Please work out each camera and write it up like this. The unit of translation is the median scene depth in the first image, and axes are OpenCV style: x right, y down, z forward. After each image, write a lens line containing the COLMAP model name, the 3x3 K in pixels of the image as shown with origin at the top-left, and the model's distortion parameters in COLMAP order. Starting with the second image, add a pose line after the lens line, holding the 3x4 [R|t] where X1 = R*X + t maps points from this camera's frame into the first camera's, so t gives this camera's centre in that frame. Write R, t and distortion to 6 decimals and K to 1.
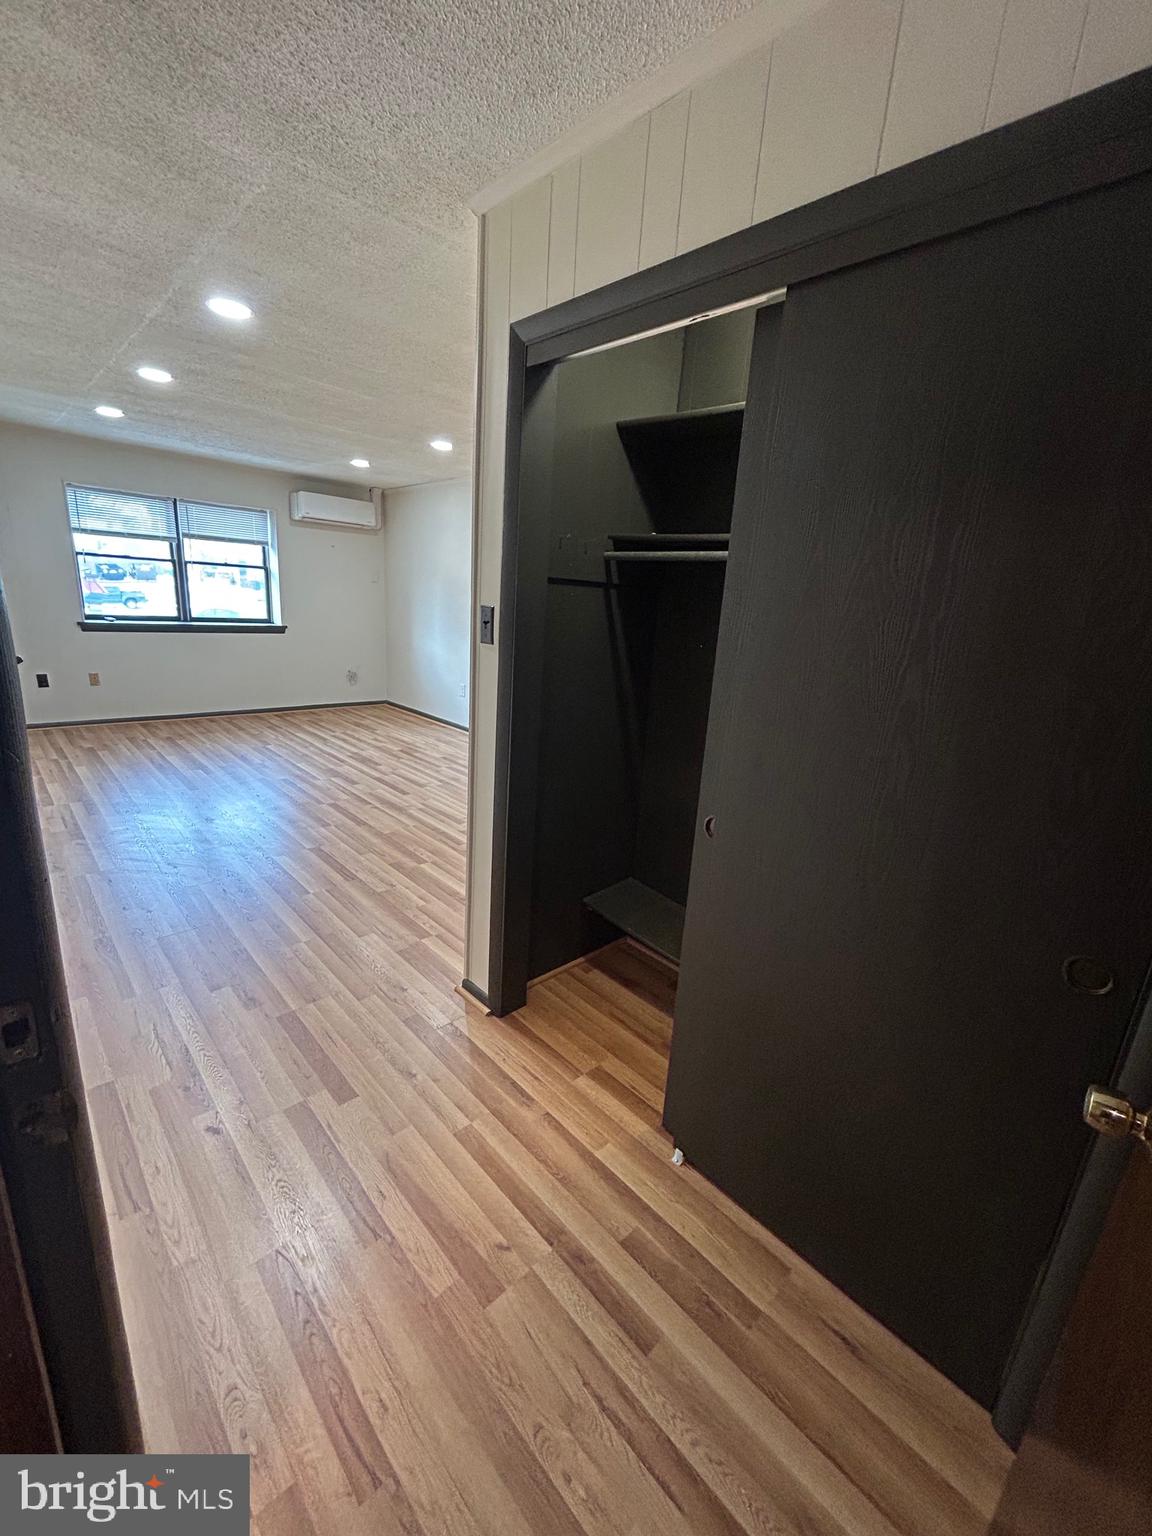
lens RADIAL K [[628.0, 0, 580.6], [0, 628.0, 766.3], [0, 0, 1]] dist [-0.000755, -0.000094]
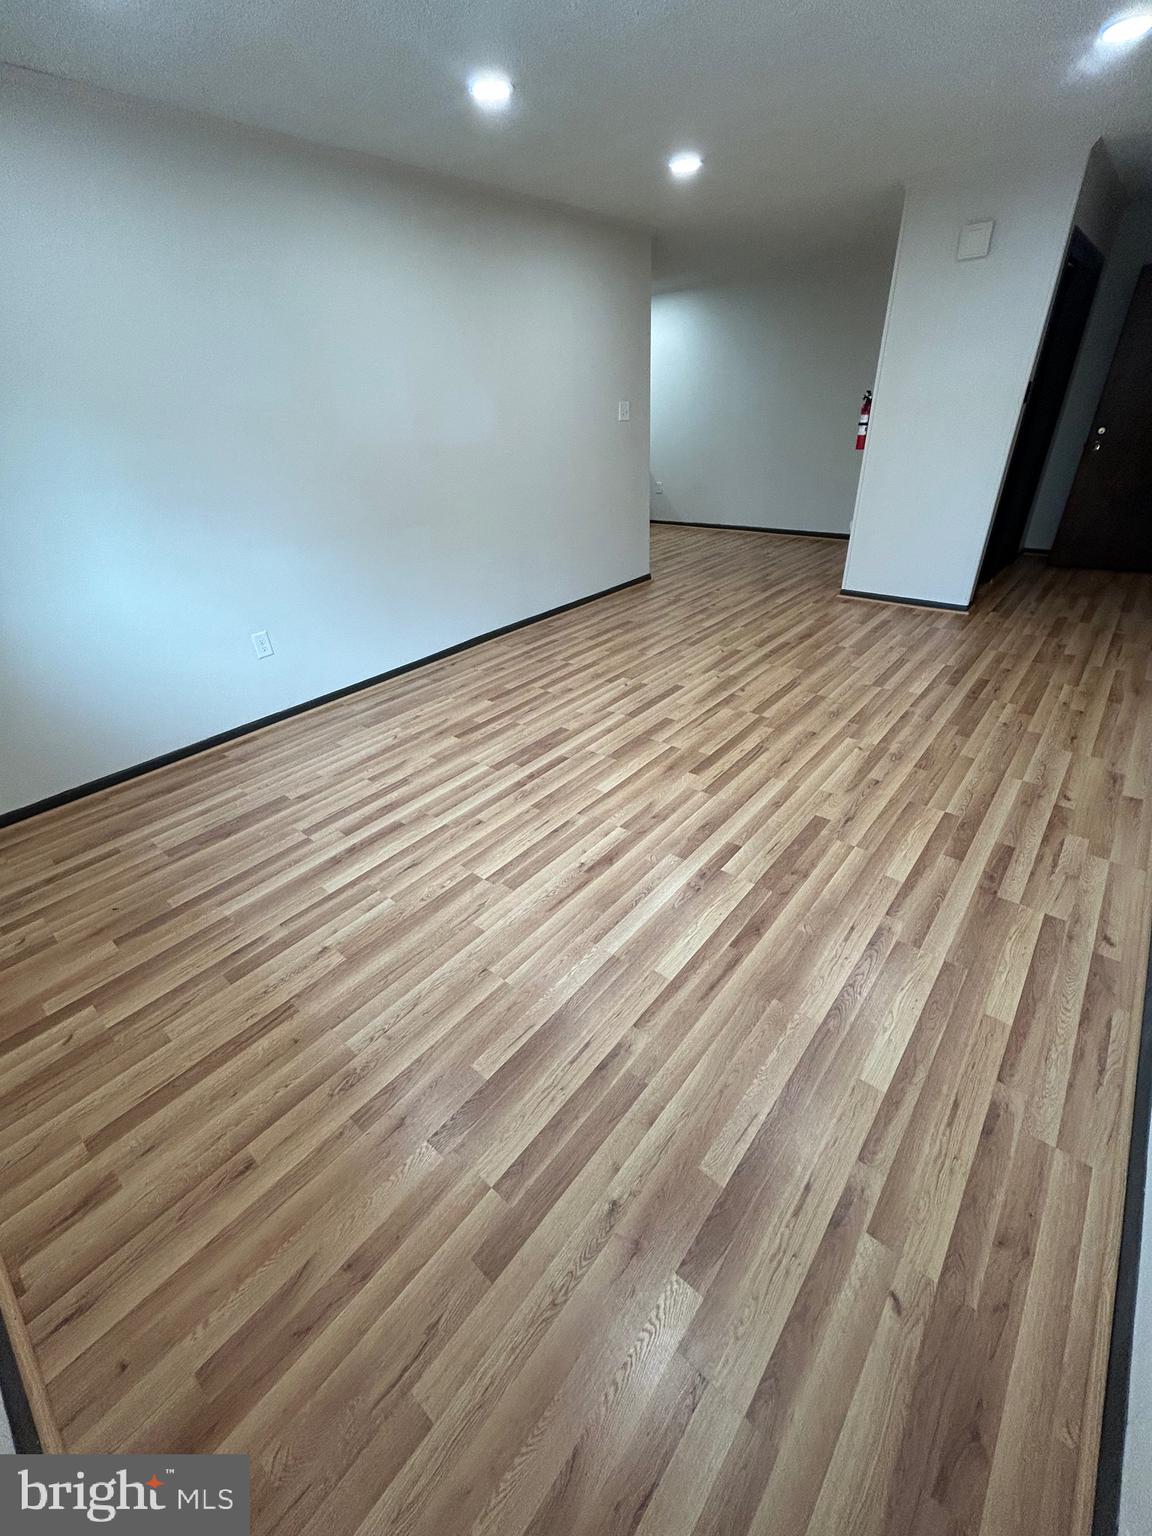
lens RADIAL K [[628.0, 0, 580.6], [0, 628.0, 766.3], [0, 0, 1]] dist [-0.000755, -0.000094]
pose [[-0.108961, -0.551223, 0.827212, -0.823947], [0.299500, 0.775293, 0.556076, -0.300815], [-0.947854, 0.308341, 0.080614, 0.915257]]
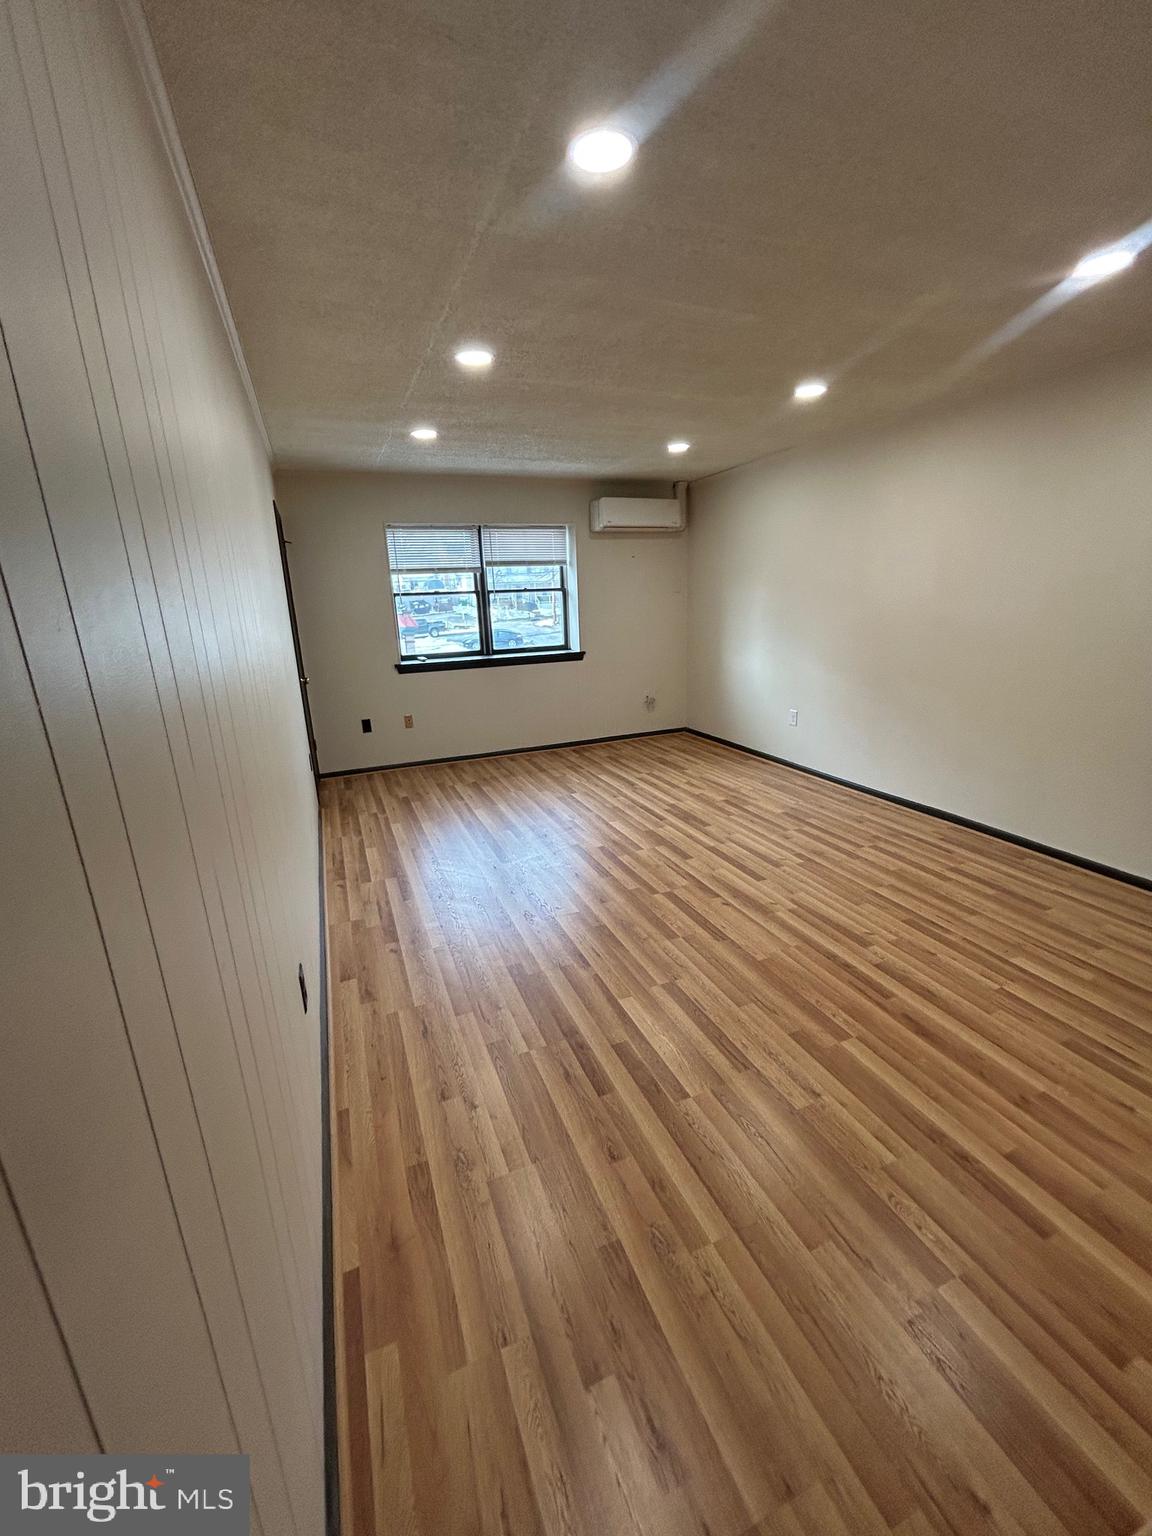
lens RADIAL K [[628.0, 0, 580.6], [0, 628.0, 766.3], [0, 0, 1]] dist [-0.000755, -0.000094]
pose [[0.924204, 0.000694, -0.381897, -0.162833], [-0.001782, 0.999995, -0.002495, -0.070933], [0.381894, 0.002987, 0.924201, 0.210299]]
